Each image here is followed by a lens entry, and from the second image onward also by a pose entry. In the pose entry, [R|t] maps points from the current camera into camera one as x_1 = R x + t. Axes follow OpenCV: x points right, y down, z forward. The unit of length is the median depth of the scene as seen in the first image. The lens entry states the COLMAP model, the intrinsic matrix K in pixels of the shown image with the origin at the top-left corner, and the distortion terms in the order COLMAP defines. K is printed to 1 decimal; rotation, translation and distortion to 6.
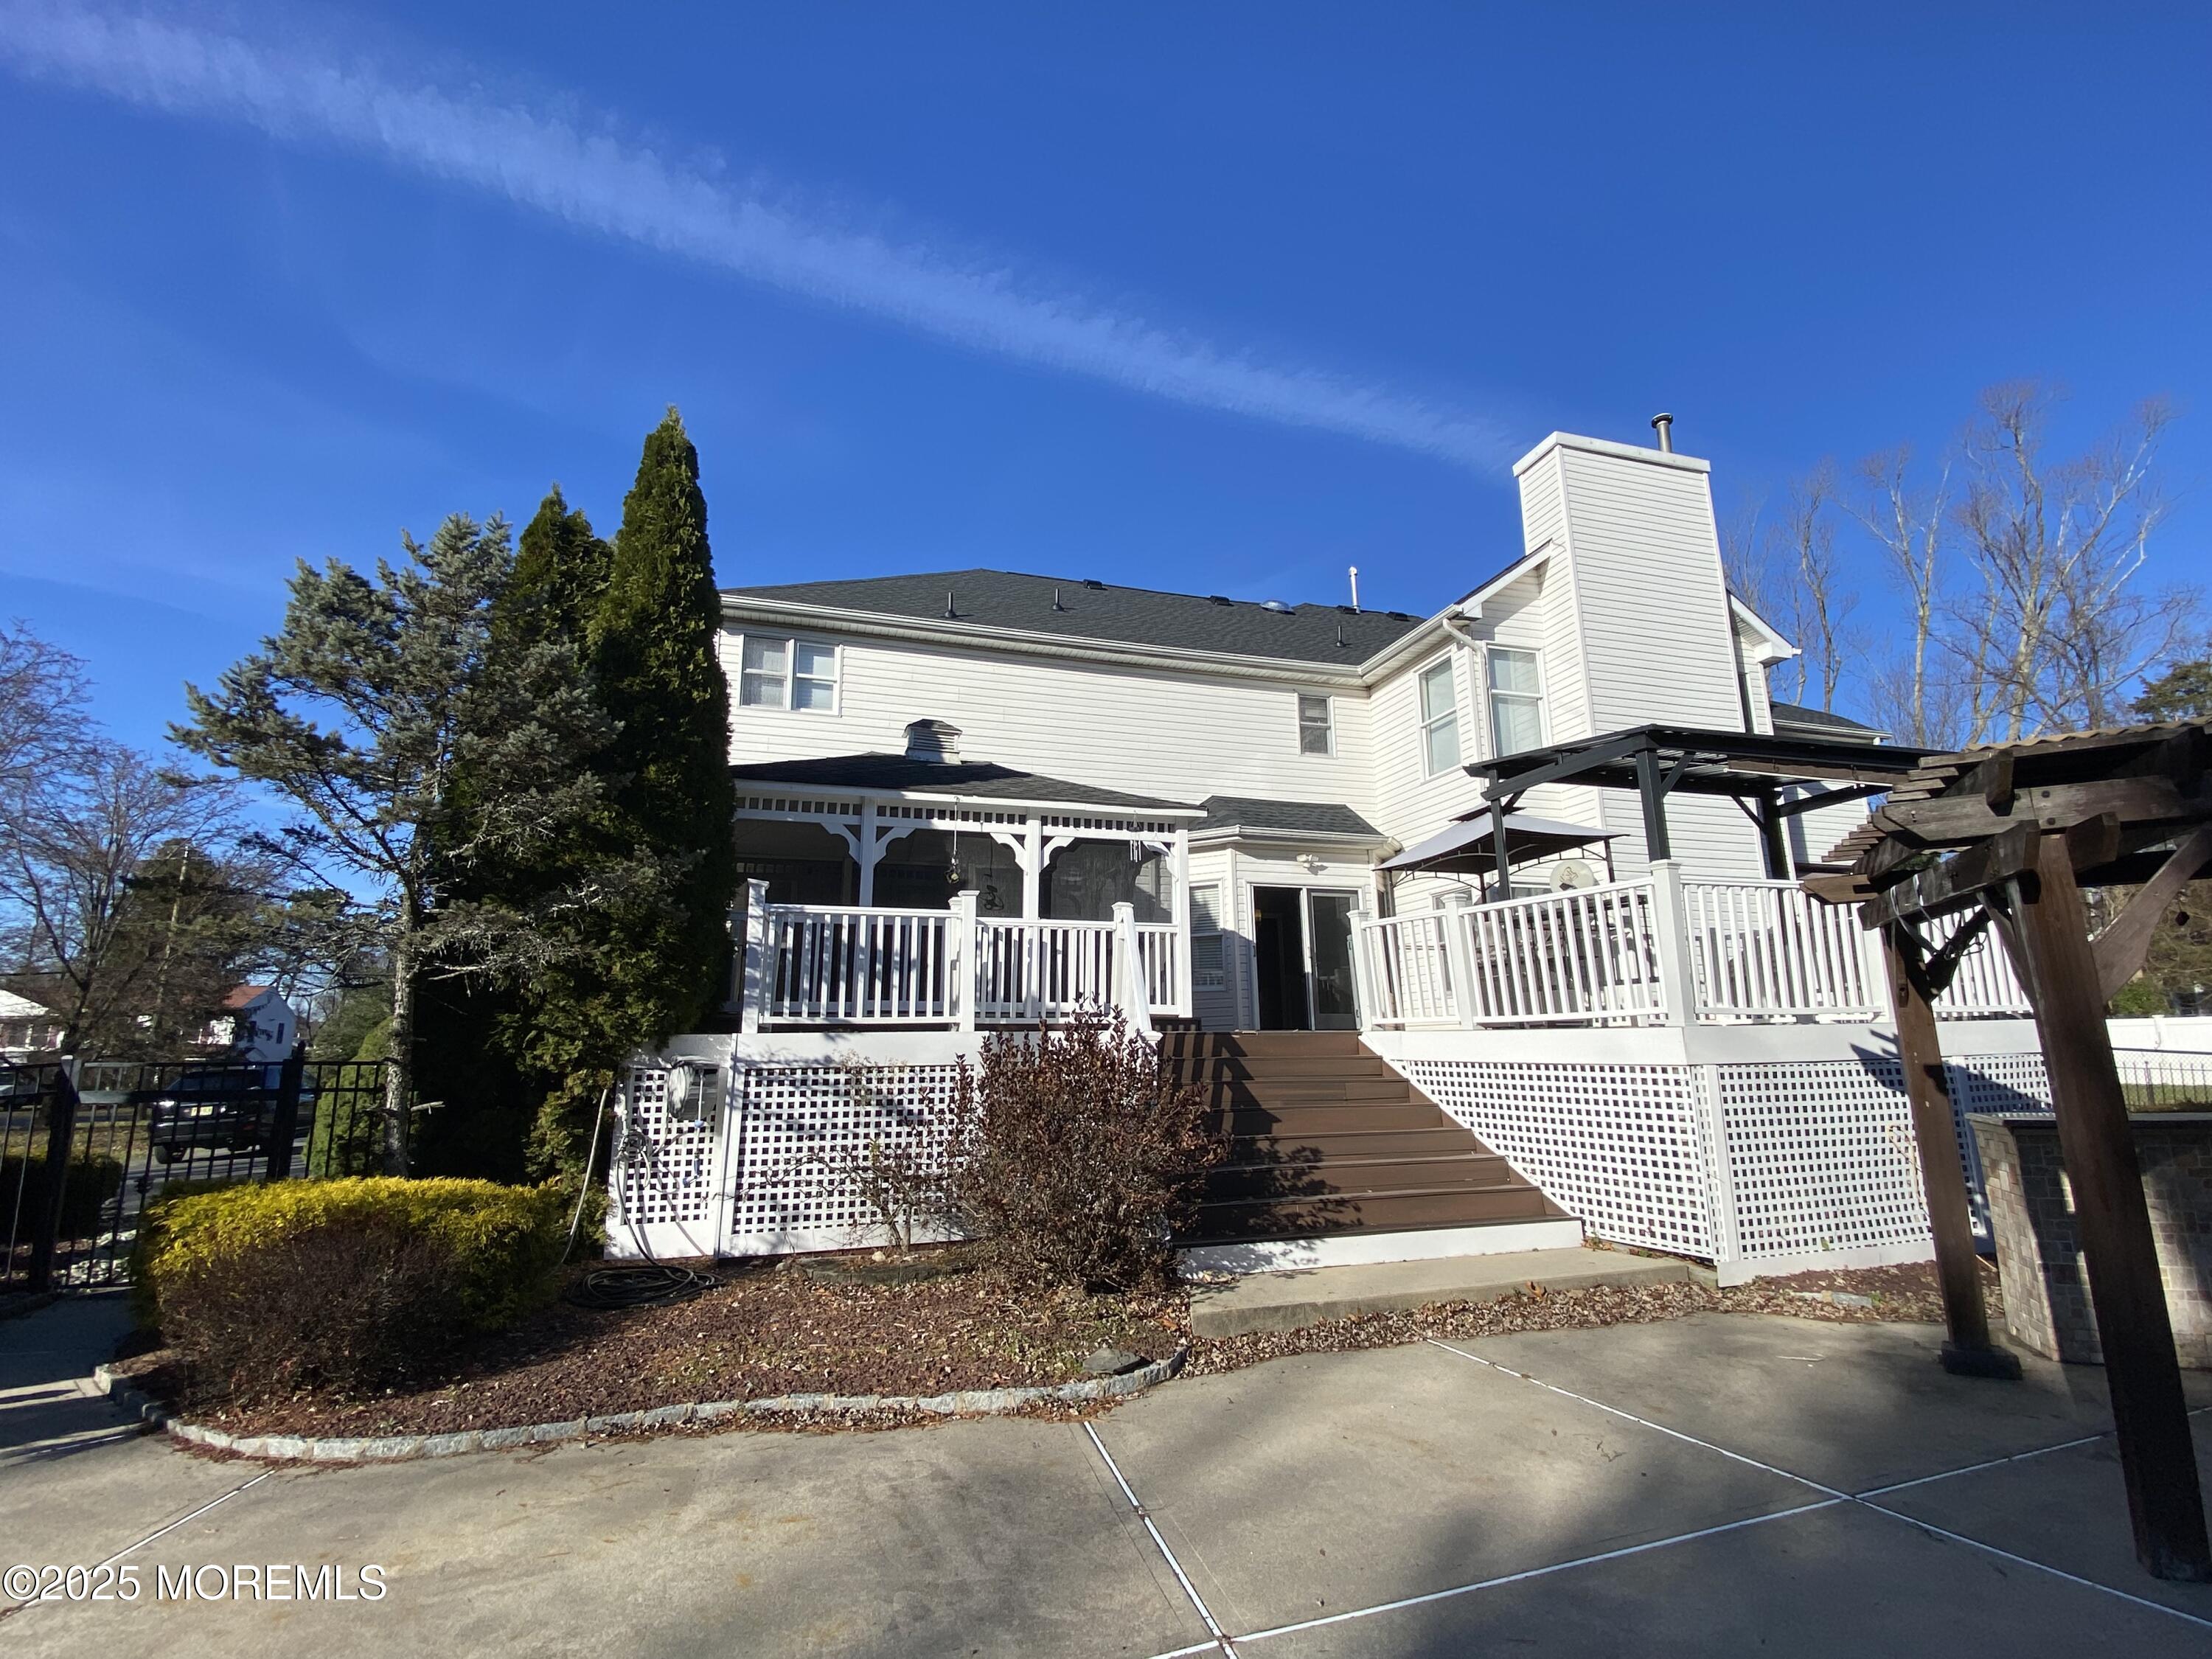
lens RADIAL K [[1032.9, 0, 1106.0], [0, 1032.9, 829.5], [0, 0, 1]] dist [0.017413, -0.020080]
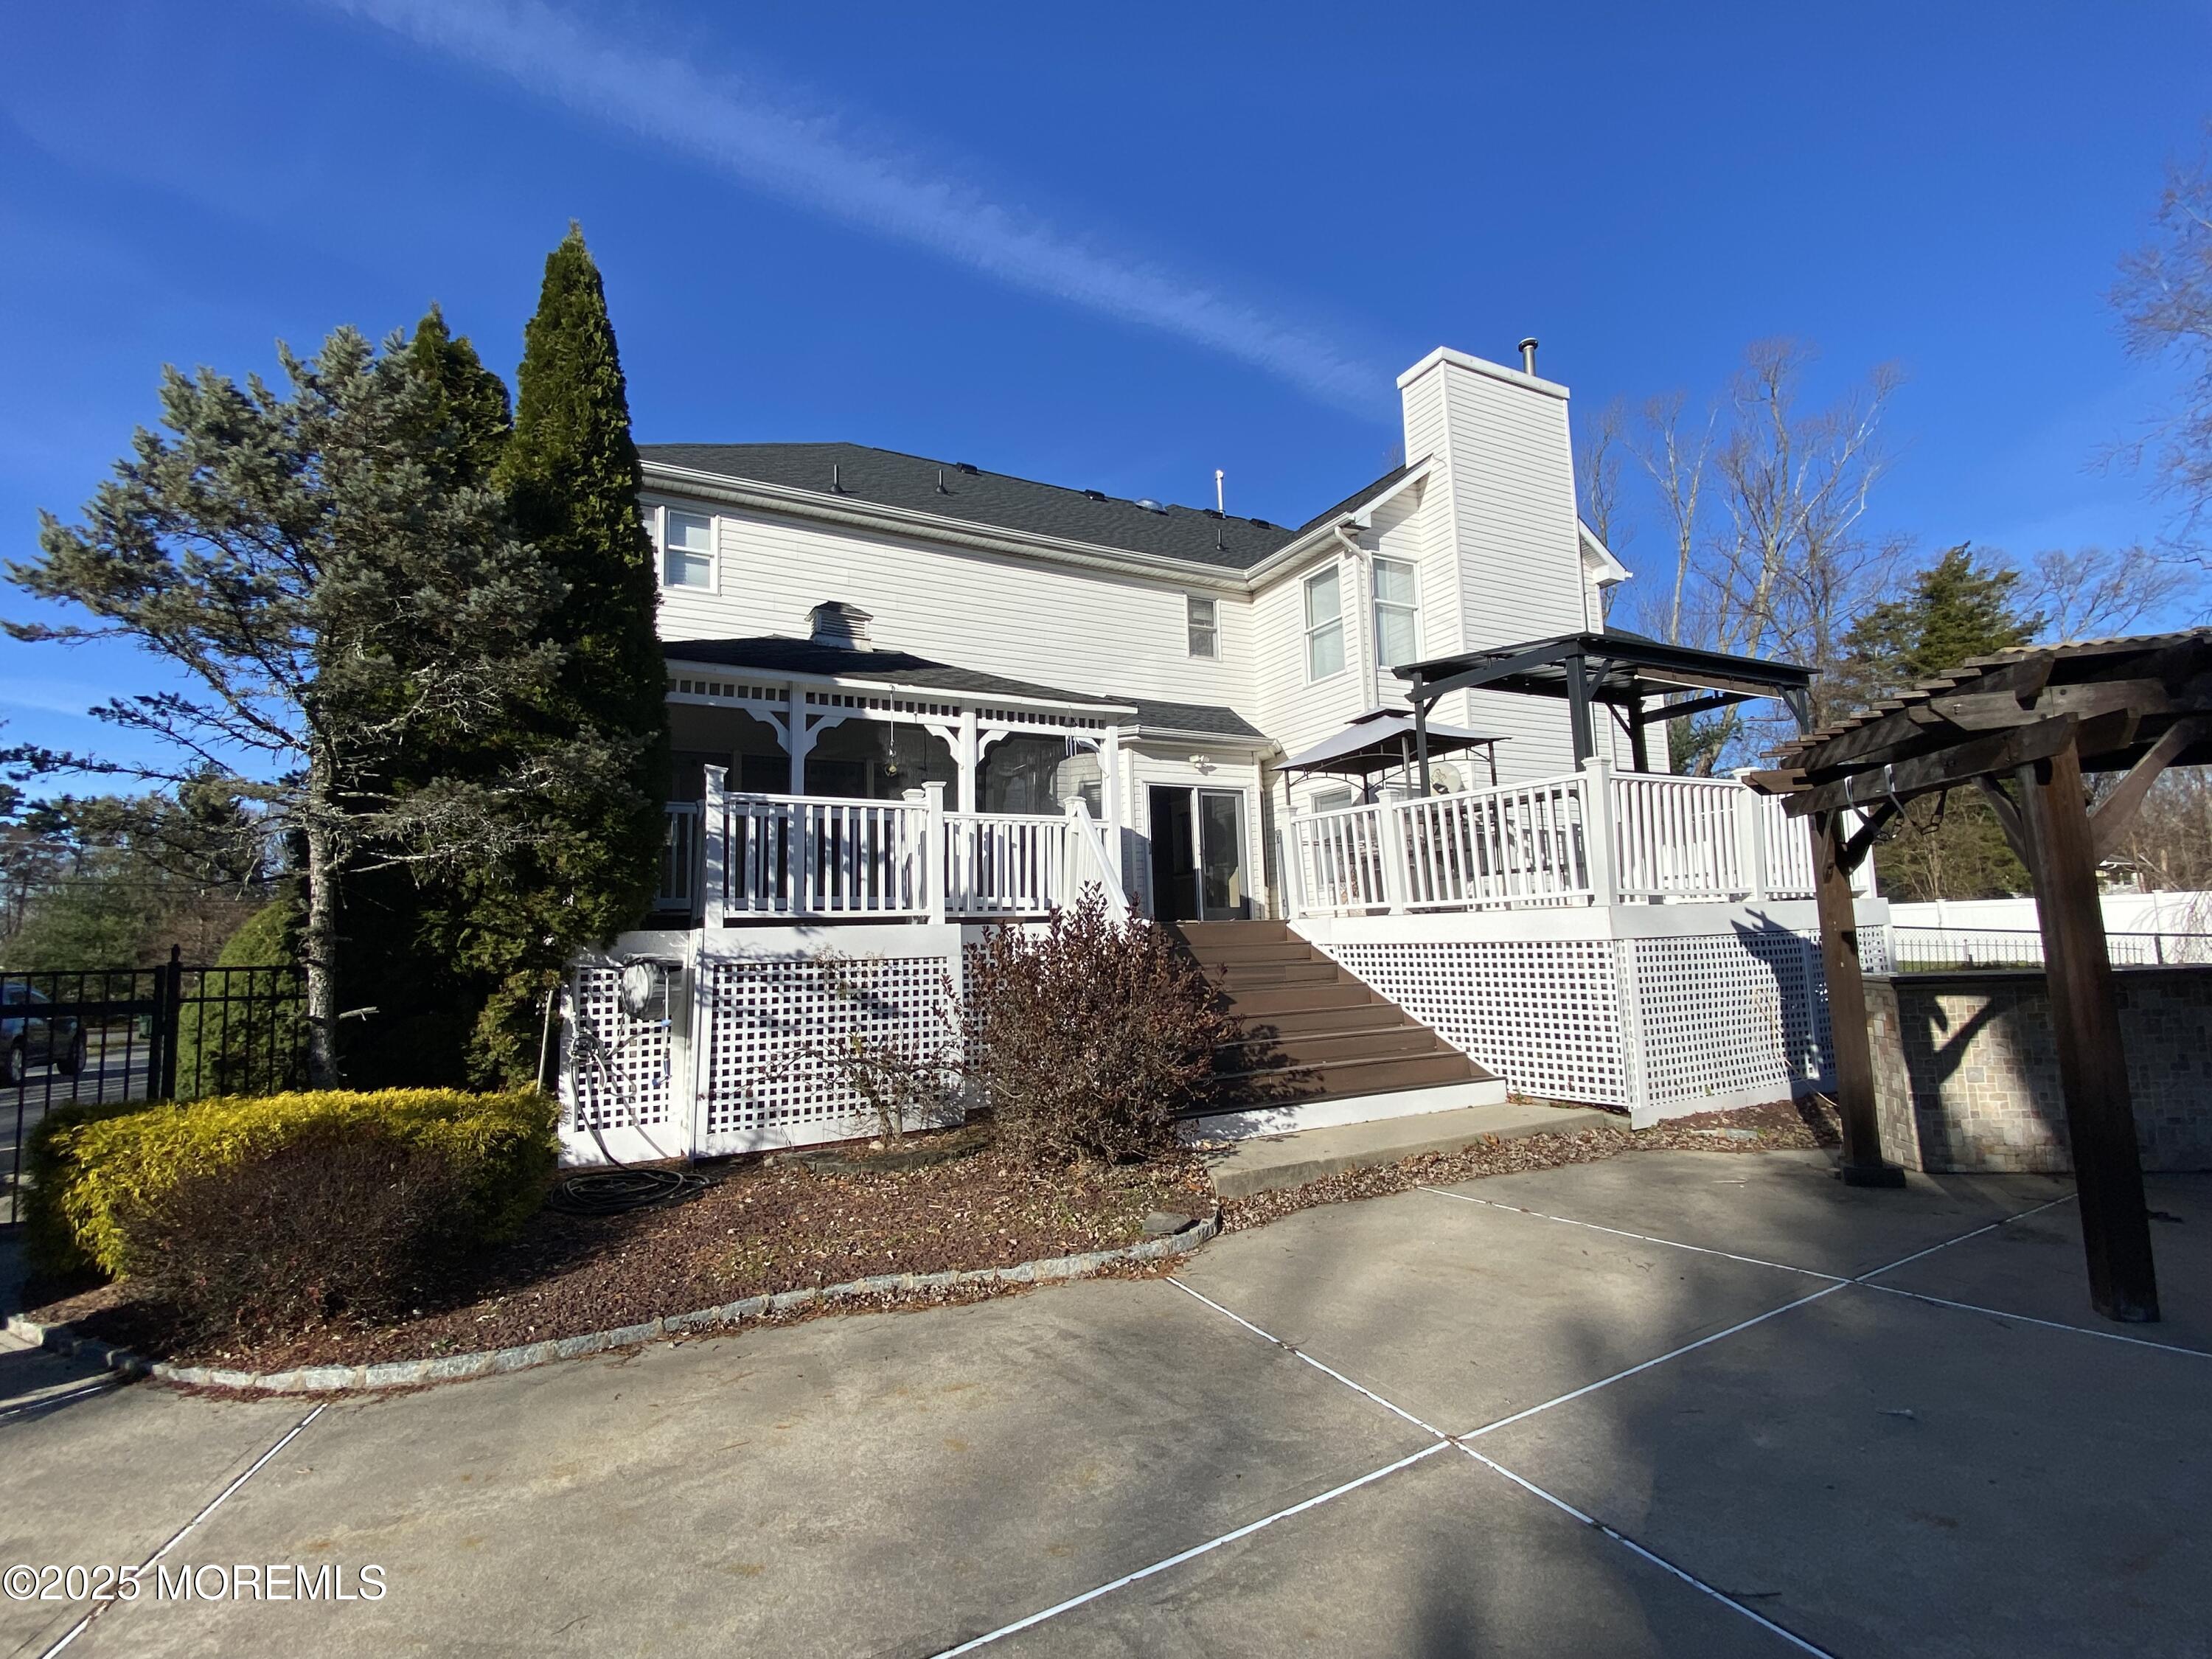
lens RADIAL K [[1028.0, 0, 1122.0], [0, 1028.0, 831.7], [0, 0, 1]] dist [0.025389, -0.023558]
pose [[0.981591, 0.000160, 0.190997, -0.159698], [-0.018246, 0.995505, 0.092935, 0.015026], [-0.190124, -0.094709, 0.977181, 0.017379]]
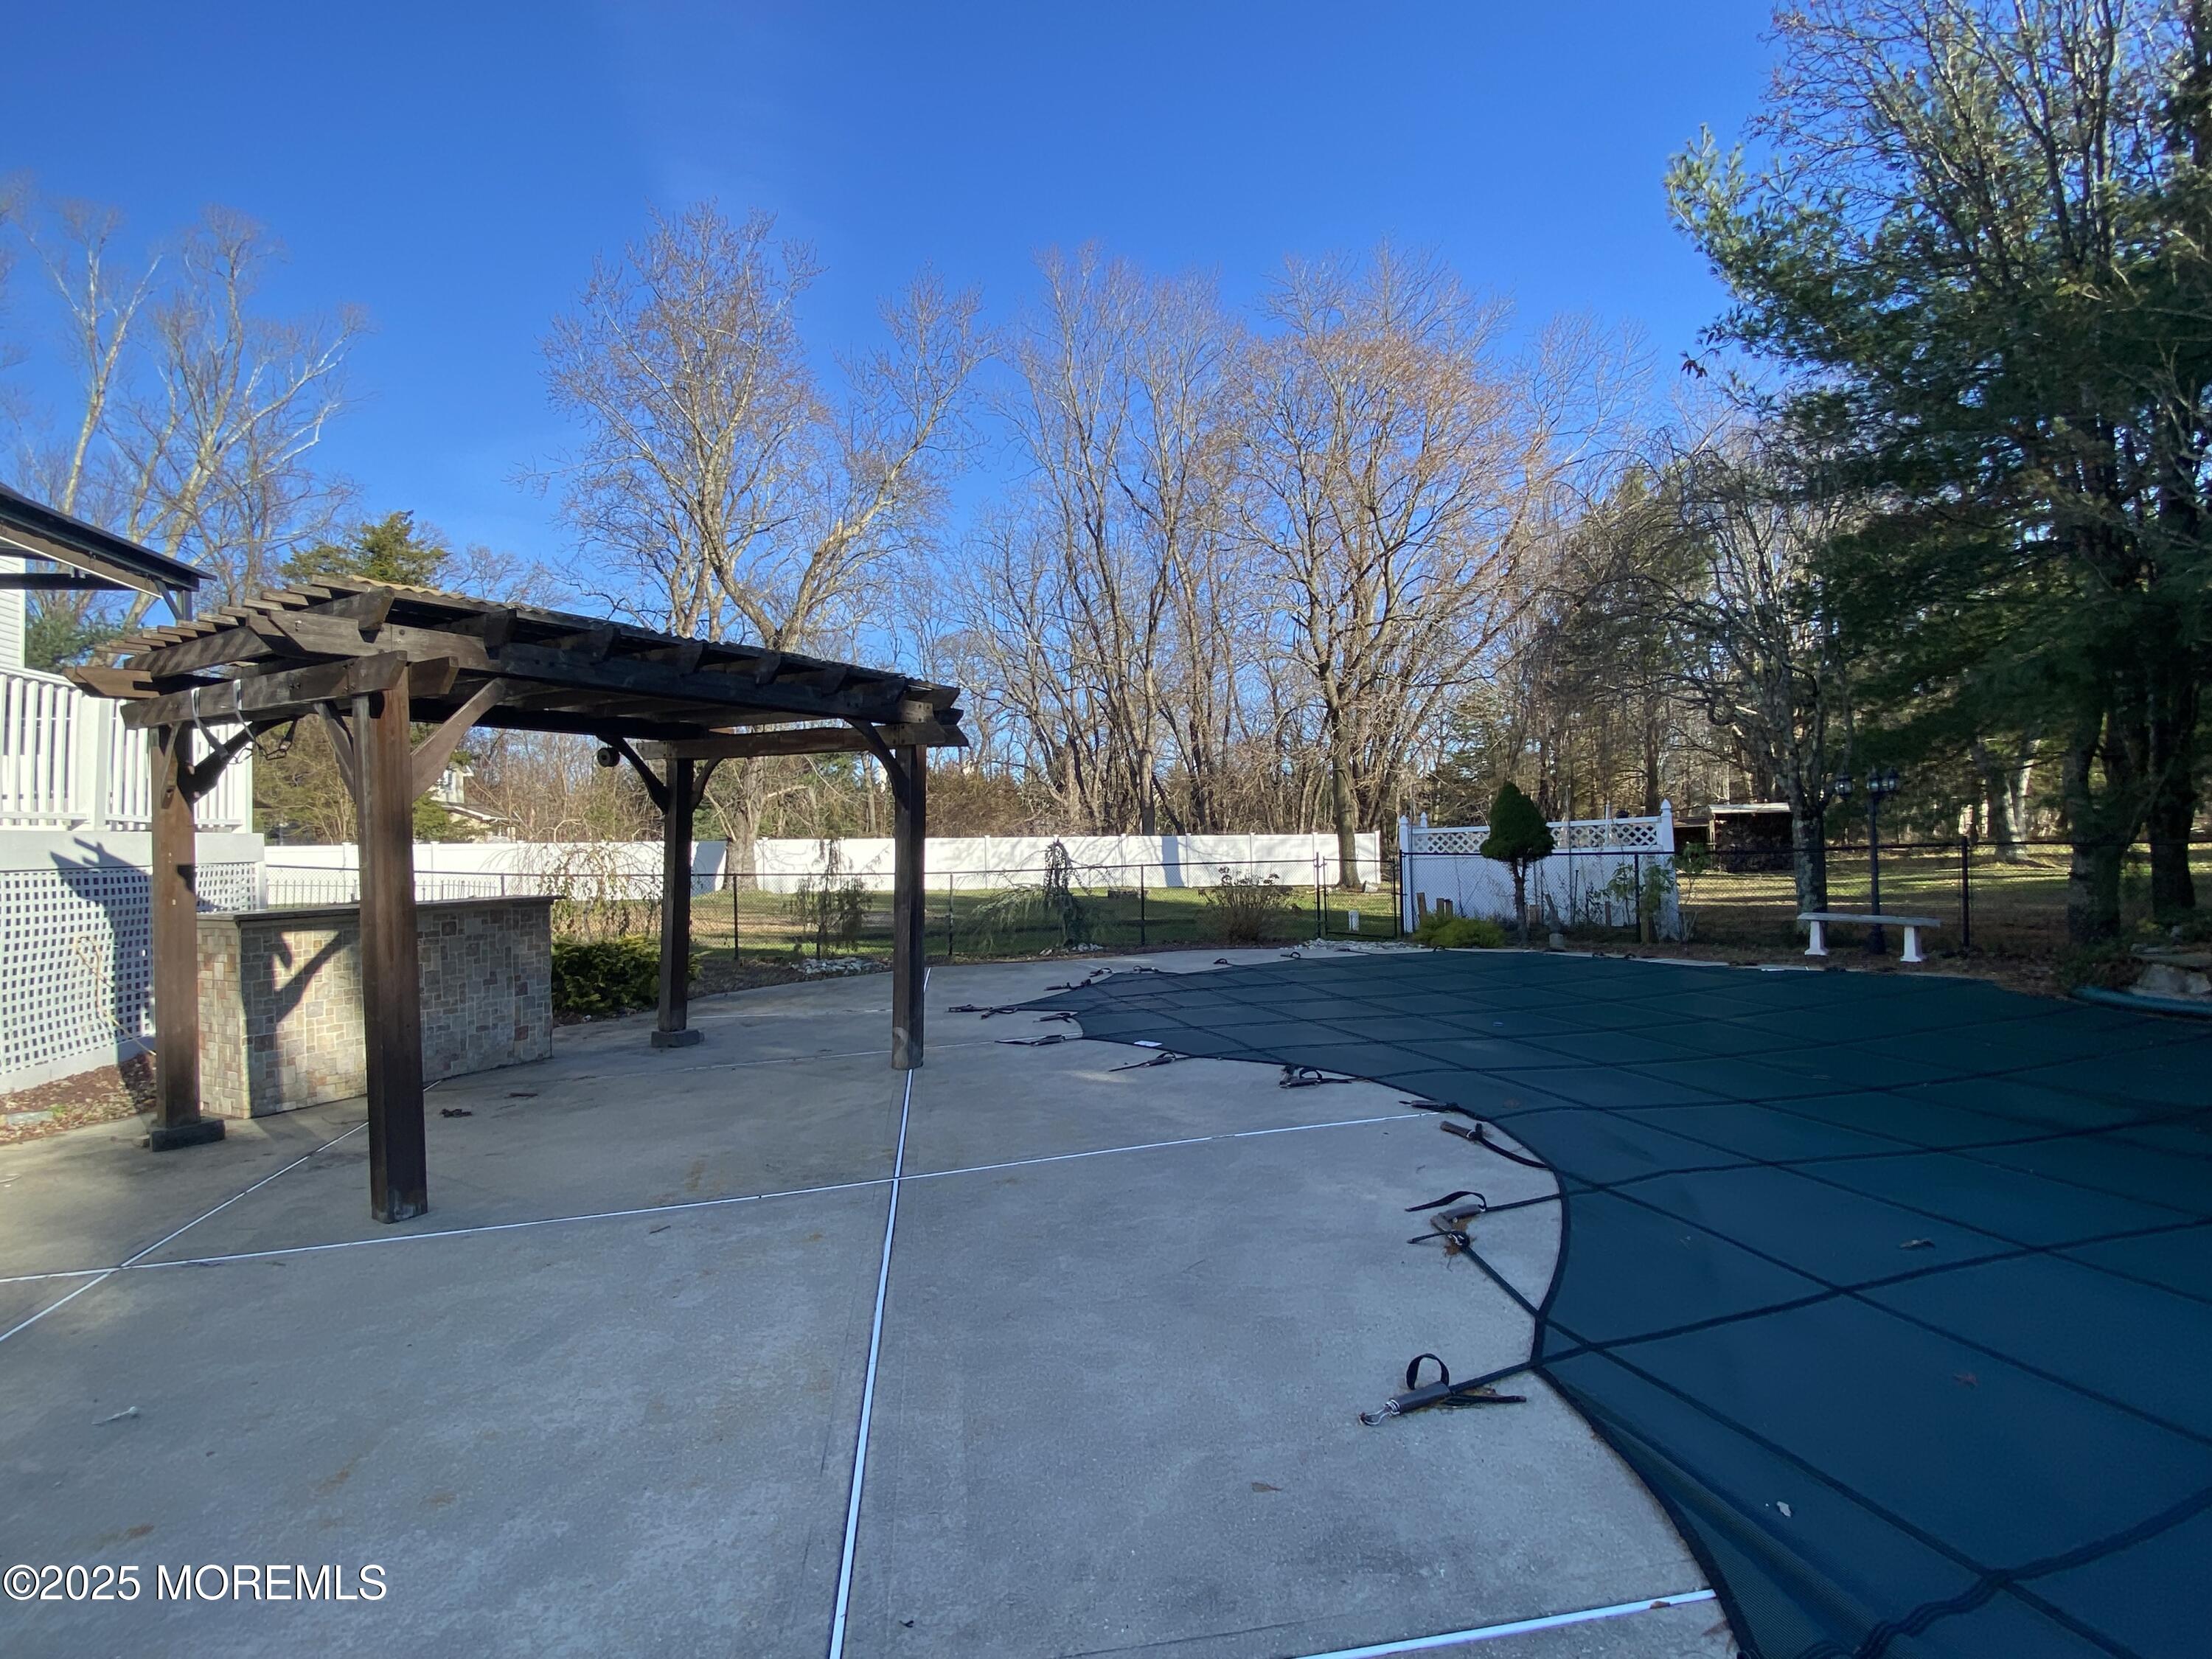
lens RADIAL K [[1015.8, 0, 1101.2], [0, 1015.8, 831.7], [0, 0, 1]] dist [0.031042, -0.028241]
pose [[0.081159, 0.023773, 0.996418, -0.099074], [-0.186136, 0.982489, -0.008280, 0.023578], [-0.979166, -0.184798, 0.084162, 0.019559]]
